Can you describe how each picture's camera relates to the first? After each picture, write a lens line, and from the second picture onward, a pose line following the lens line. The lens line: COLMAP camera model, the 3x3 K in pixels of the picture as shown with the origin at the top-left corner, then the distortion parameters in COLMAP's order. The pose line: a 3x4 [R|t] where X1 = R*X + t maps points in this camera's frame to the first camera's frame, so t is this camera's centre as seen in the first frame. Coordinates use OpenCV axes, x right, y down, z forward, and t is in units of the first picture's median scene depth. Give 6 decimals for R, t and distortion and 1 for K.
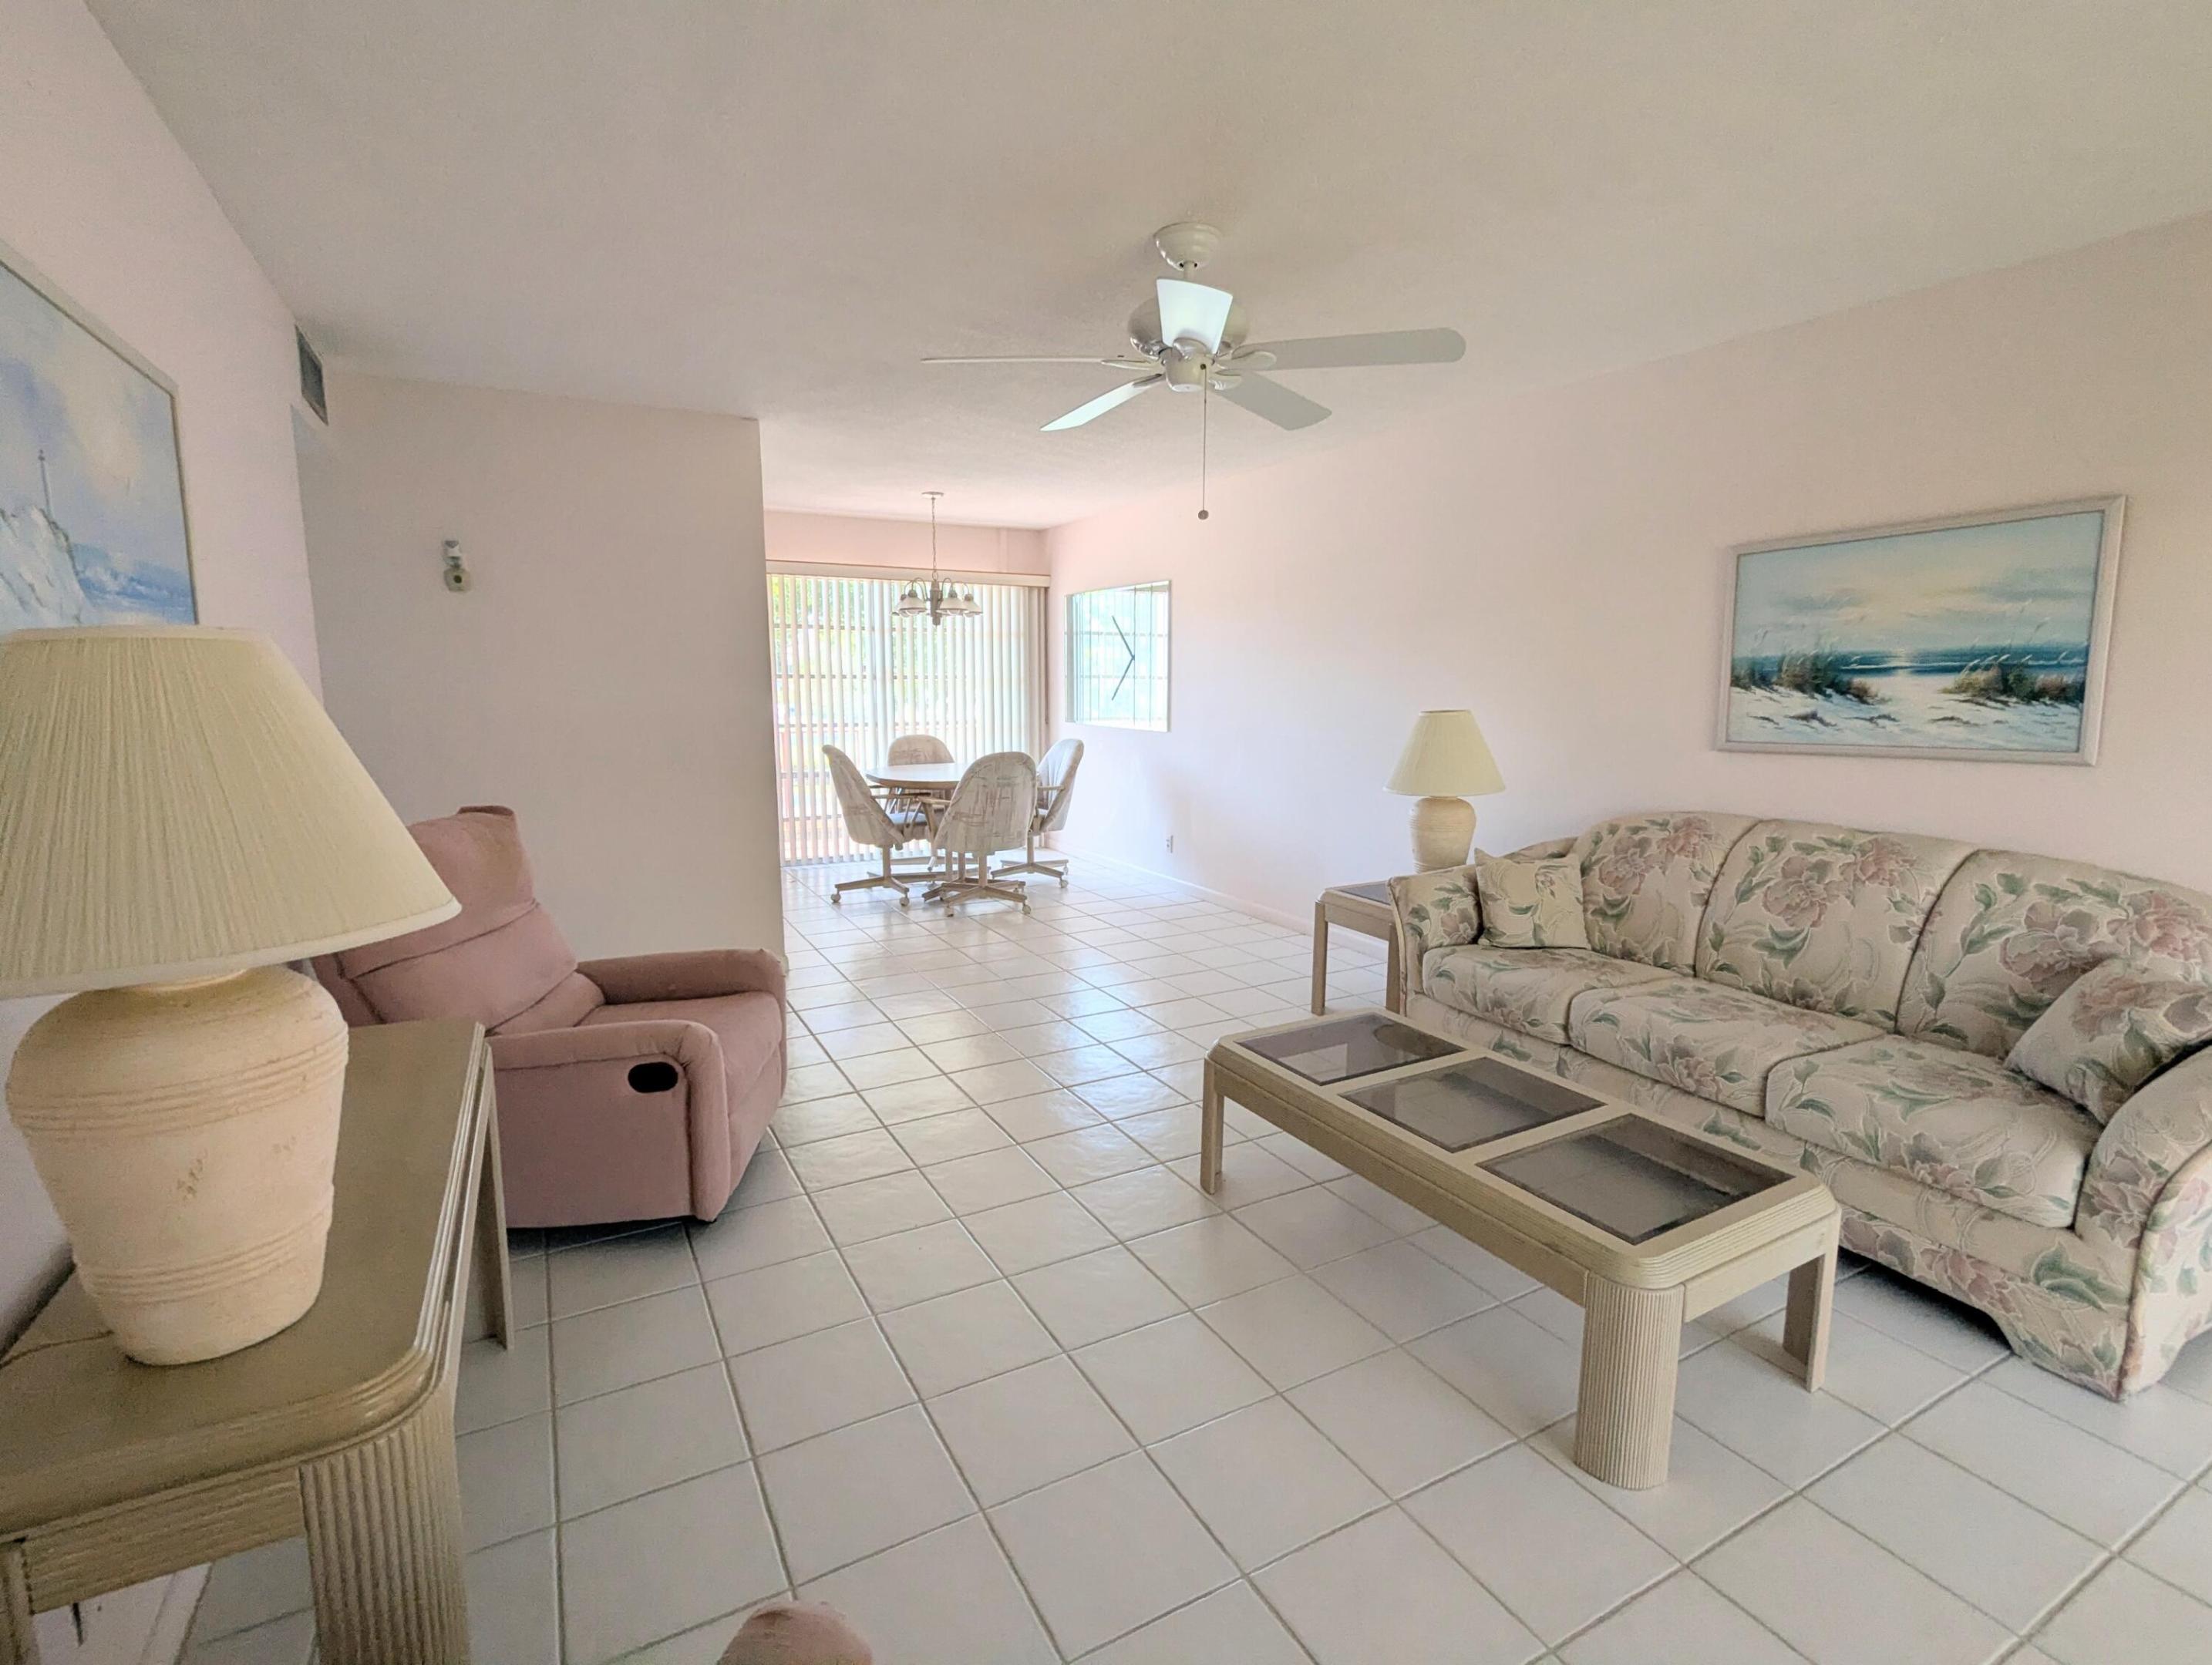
lens RADIAL K [[1042.4, 0, 1105.2], [0, 1042.4, 827.5], [0, 0, 1]] dist [0.001534, 0.000019]
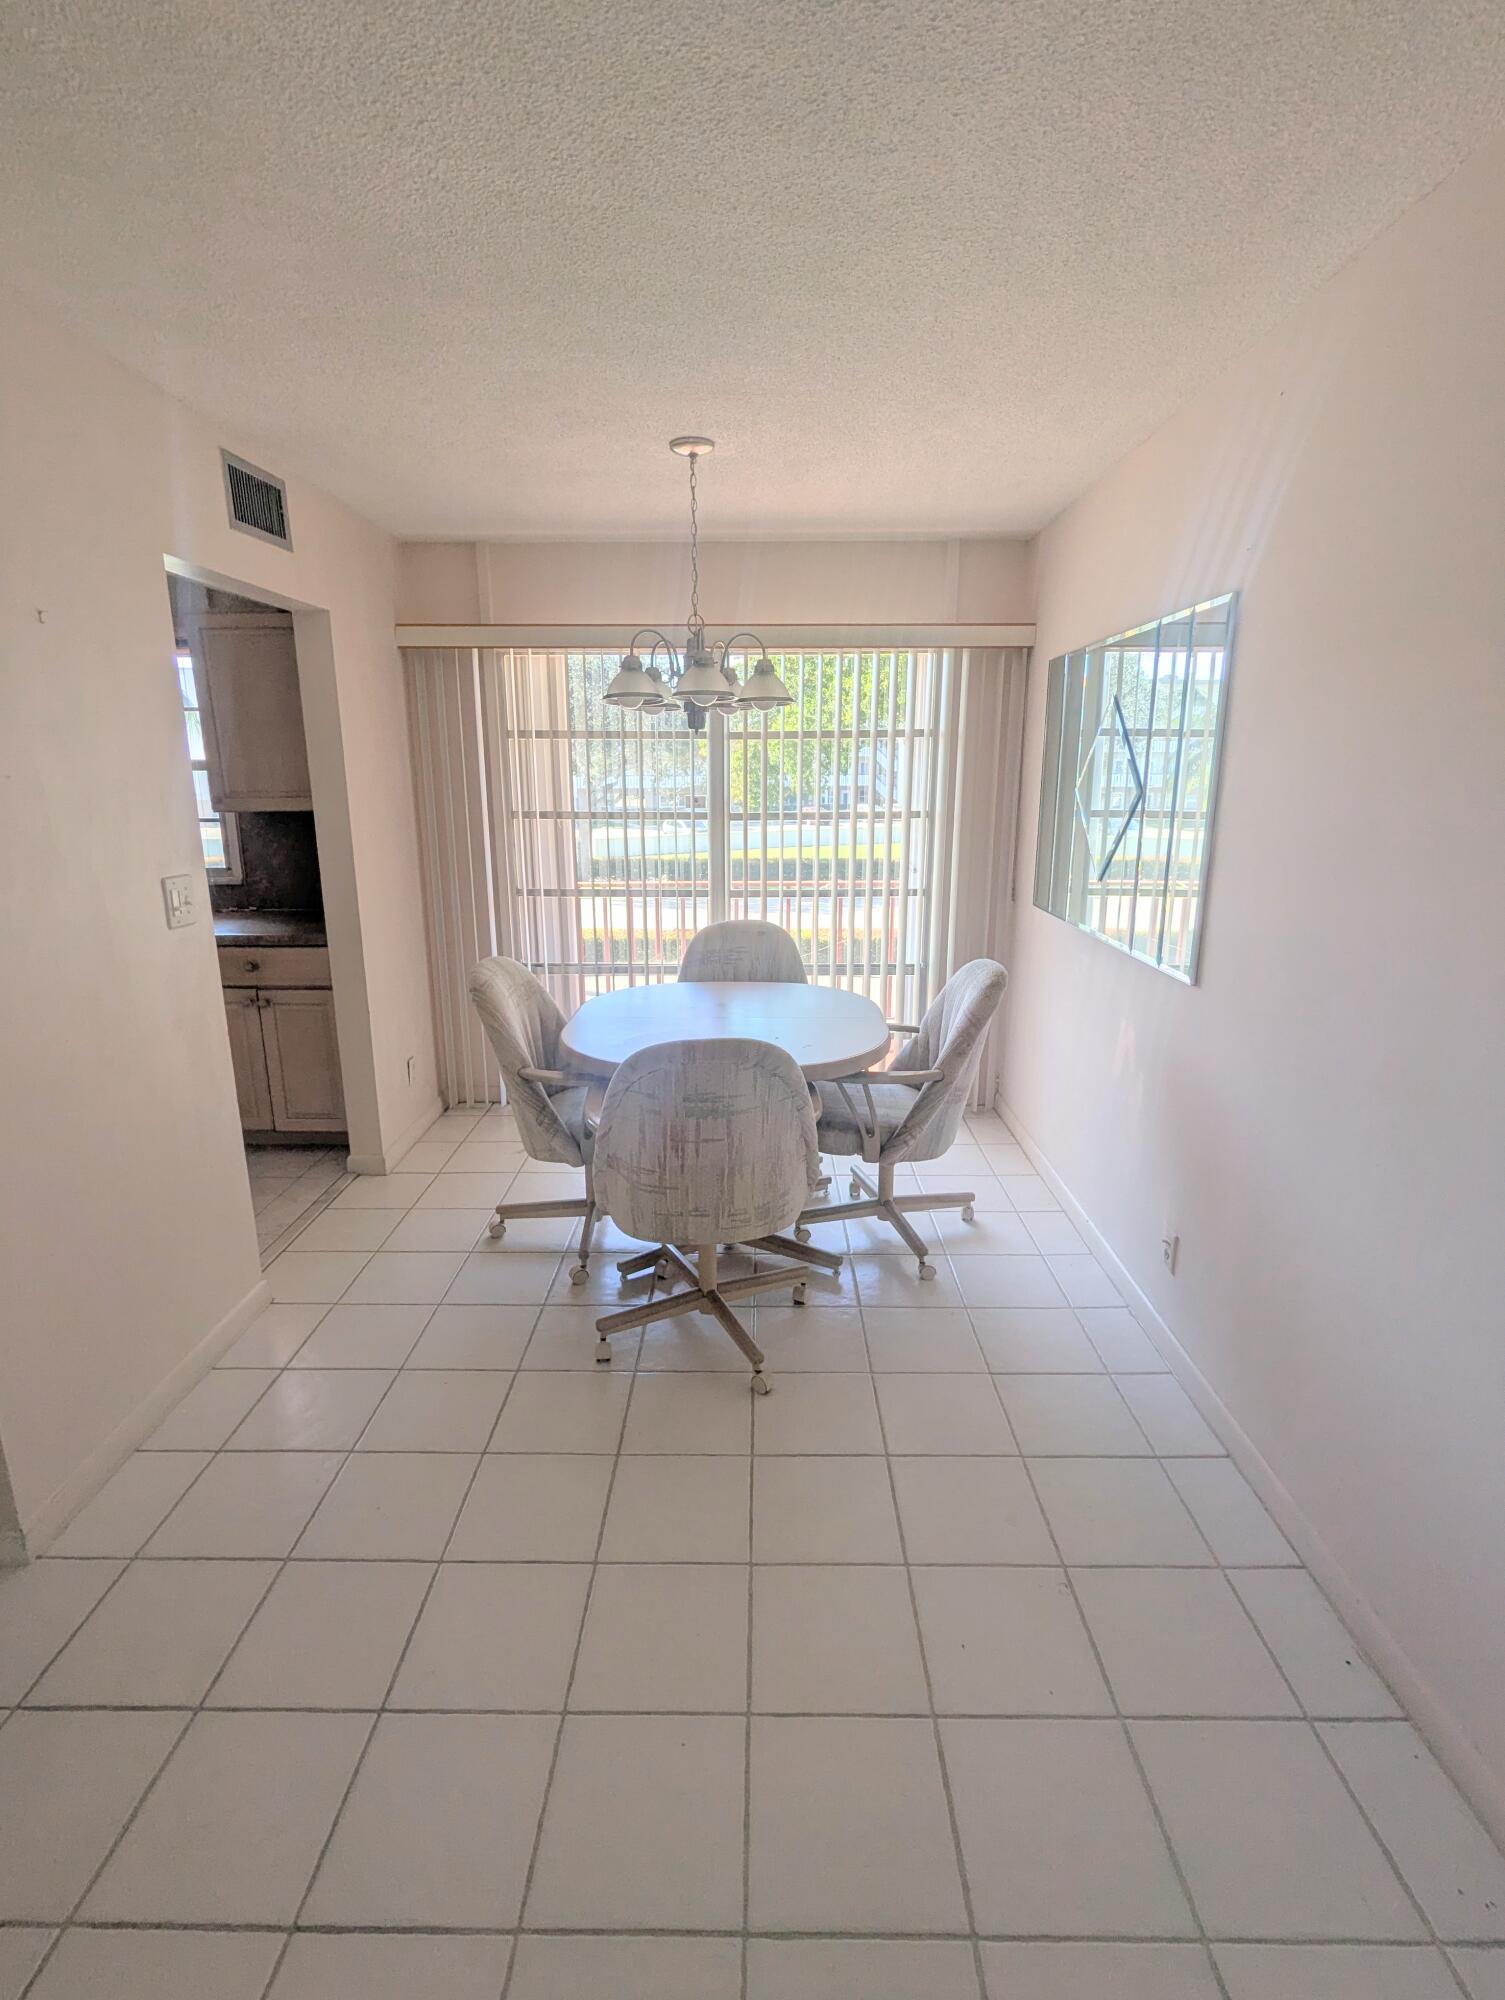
lens RADIAL K [[942.6, 0, 742.5], [0, 942.6, 991.6], [0, 0, 1]] dist [0.001534, 0.000019]
pose [[0.864156, 0.110512, -0.490939, 0.089721], [-0.066090, 0.992062, 0.106985, -0.119537], [0.498865, -0.060006, 0.864600, 0.610618]]
